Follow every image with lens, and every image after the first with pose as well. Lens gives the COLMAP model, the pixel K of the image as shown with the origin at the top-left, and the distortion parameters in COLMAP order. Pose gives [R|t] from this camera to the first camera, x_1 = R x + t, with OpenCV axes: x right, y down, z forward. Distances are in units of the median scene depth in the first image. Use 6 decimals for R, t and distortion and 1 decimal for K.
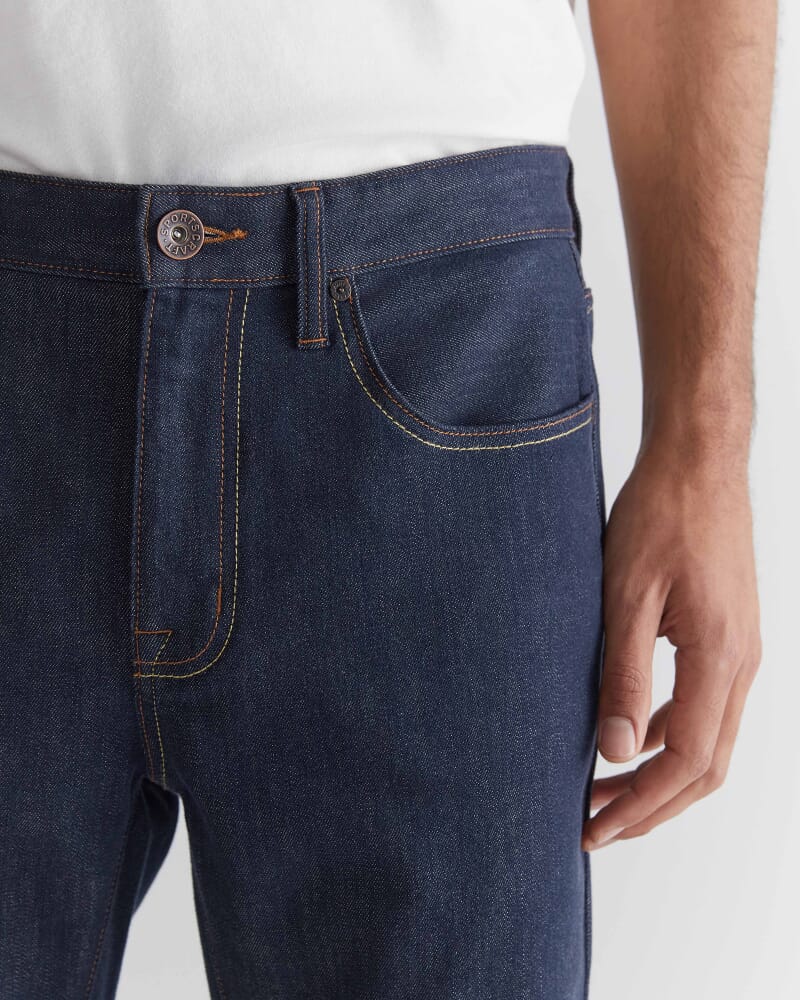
lens RADIAL K [[2114.4, 0, 400.0], [0, 2114.4, 500.0], [0, 0, 1]] dist [-0.278477, -0.169739]
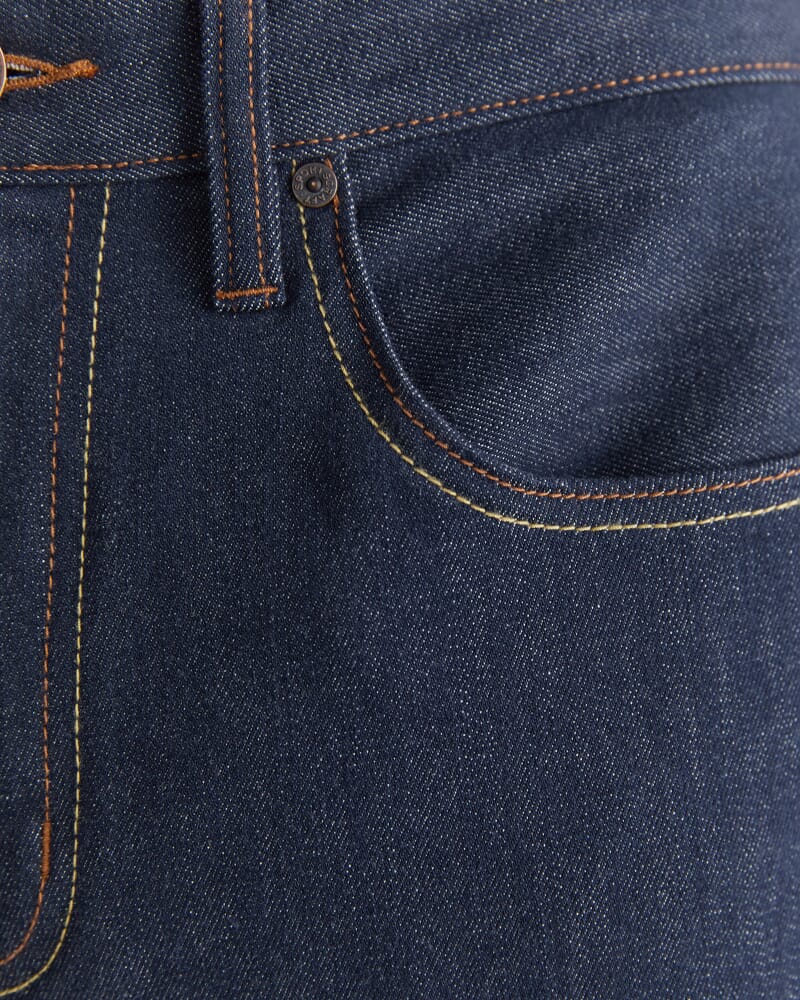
lens RADIAL K [[2114.4, 0, 400.0], [0, 2114.4, 500.0], [0, 0, 1]] dist [-0.278477, -0.169739]
pose [[0.973506, 0.005009, -0.228606, 0.095311], [-0.007503, 0.999921, -0.010040, -0.025418], [0.228538, 0.011489, 0.973467, 0.551035]]
